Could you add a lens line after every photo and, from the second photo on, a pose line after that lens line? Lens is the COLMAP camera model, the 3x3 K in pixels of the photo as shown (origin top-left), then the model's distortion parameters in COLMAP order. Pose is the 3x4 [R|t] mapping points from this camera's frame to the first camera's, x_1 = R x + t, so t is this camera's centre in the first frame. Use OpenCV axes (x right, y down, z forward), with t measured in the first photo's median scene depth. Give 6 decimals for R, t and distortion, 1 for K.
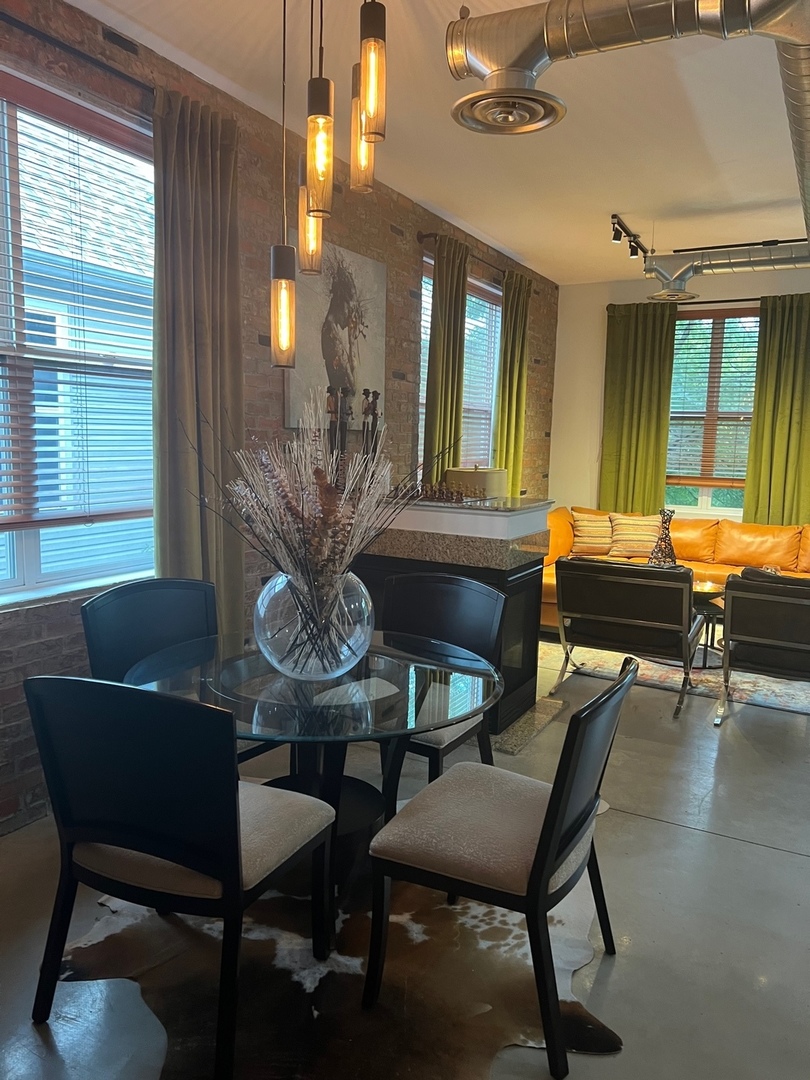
lens RADIAL K [[825.2, 0, 401.6], [0, 825.2, 542.2], [0, 0, 1]] dist [0.033438, -0.018022]
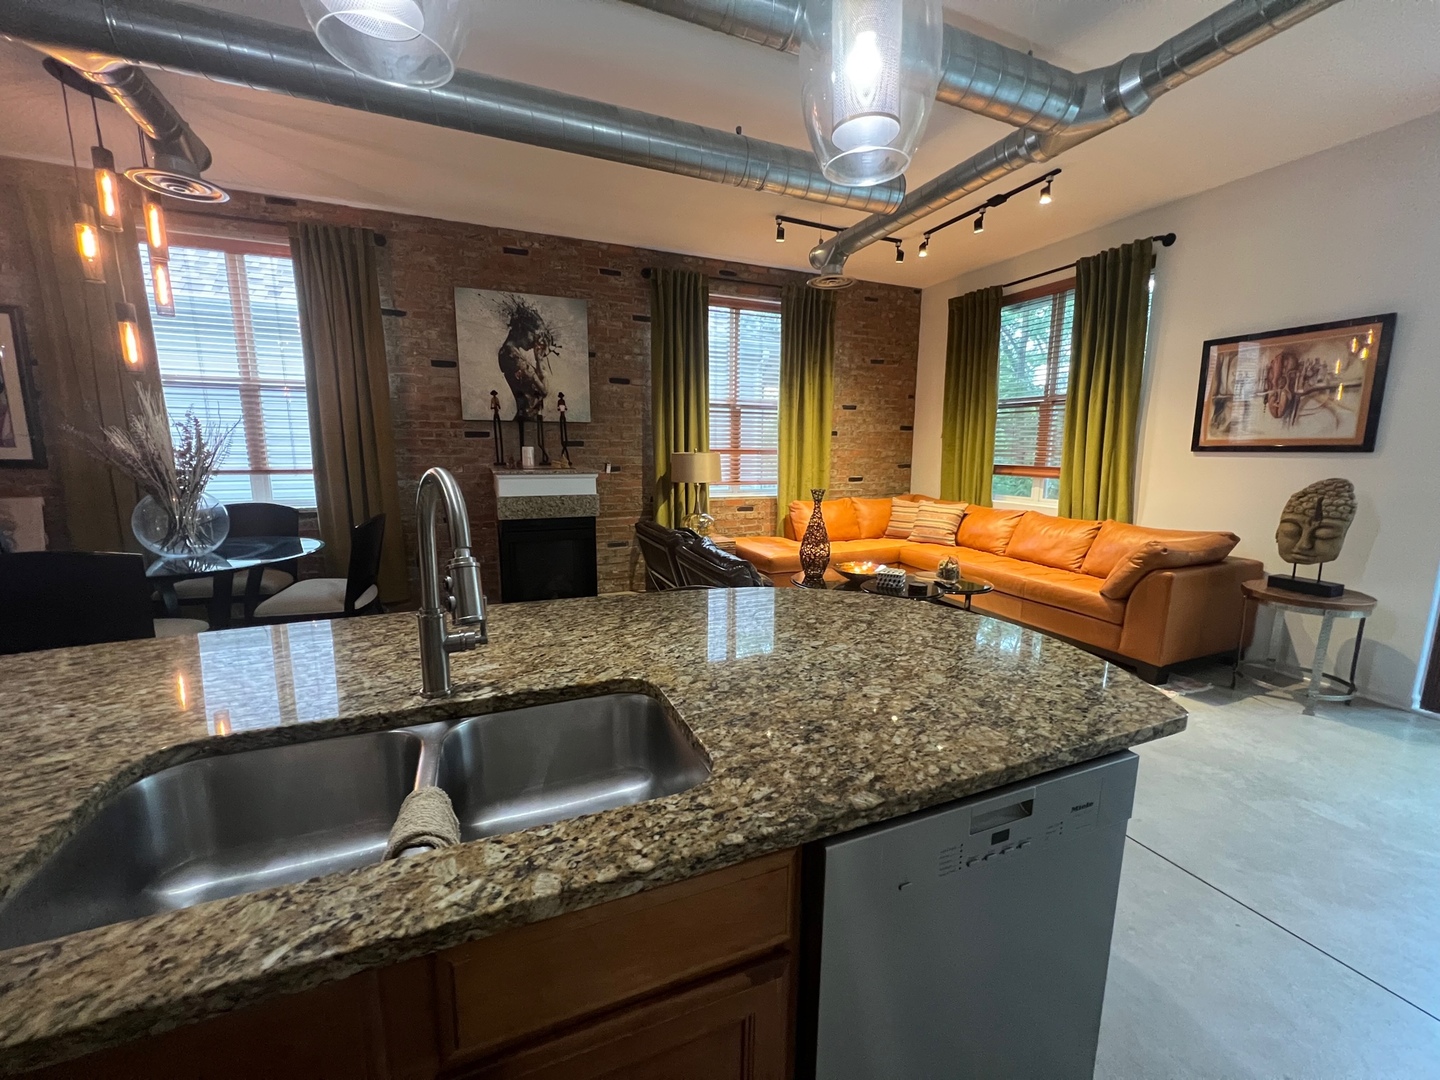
lens RADIAL K [[578.7, 0, 722.9], [0, 578.7, 534.5], [0, 0, 1]] dist [0.000065, 0.000590]
pose [[0.774978, 0.077579, -0.627209, 0.776366], [-0.069233, 0.996886, 0.037760, -0.001830], [0.628185, 0.014160, 0.777935, 0.405278]]
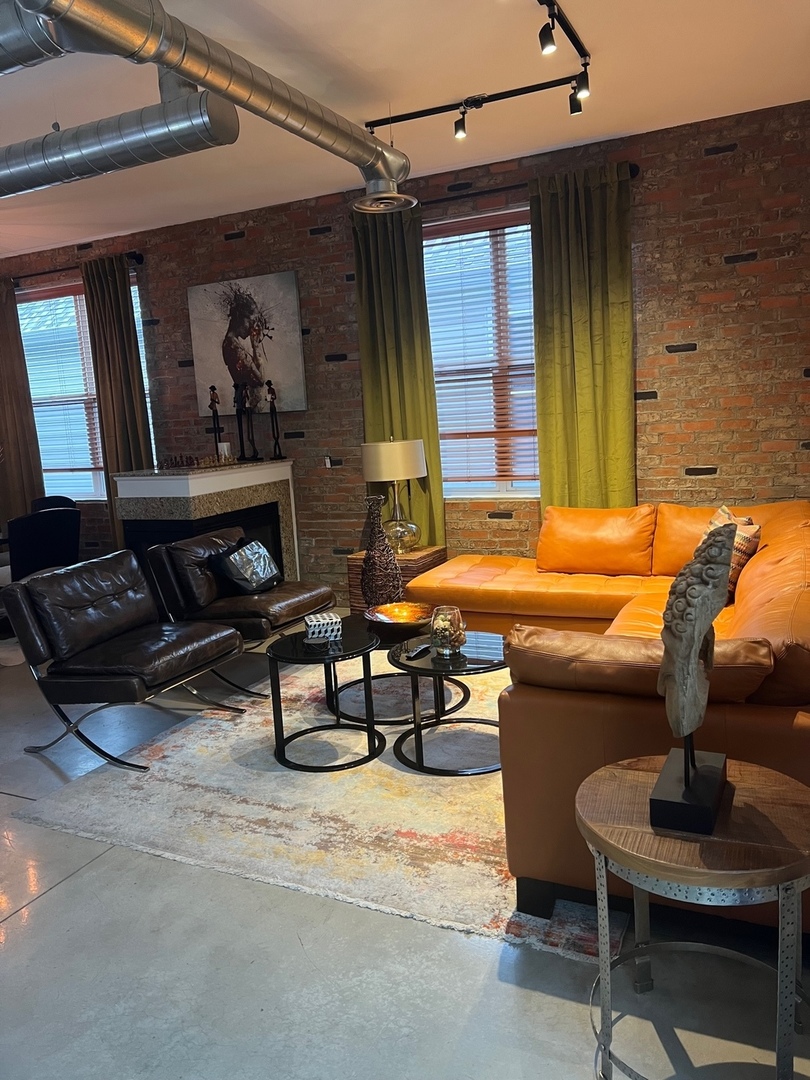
lens RADIAL K [[825.2, 0, 403.6], [0, 825.2, 543.0], [0, 0, 1]] dist [0.033438, -0.018022]
pose [[0.036152, 0.124118, -0.991609, 1.210564], [-0.068717, 0.990218, 0.121438, -0.101409], [0.996981, 0.063750, 0.044327, 1.123146]]
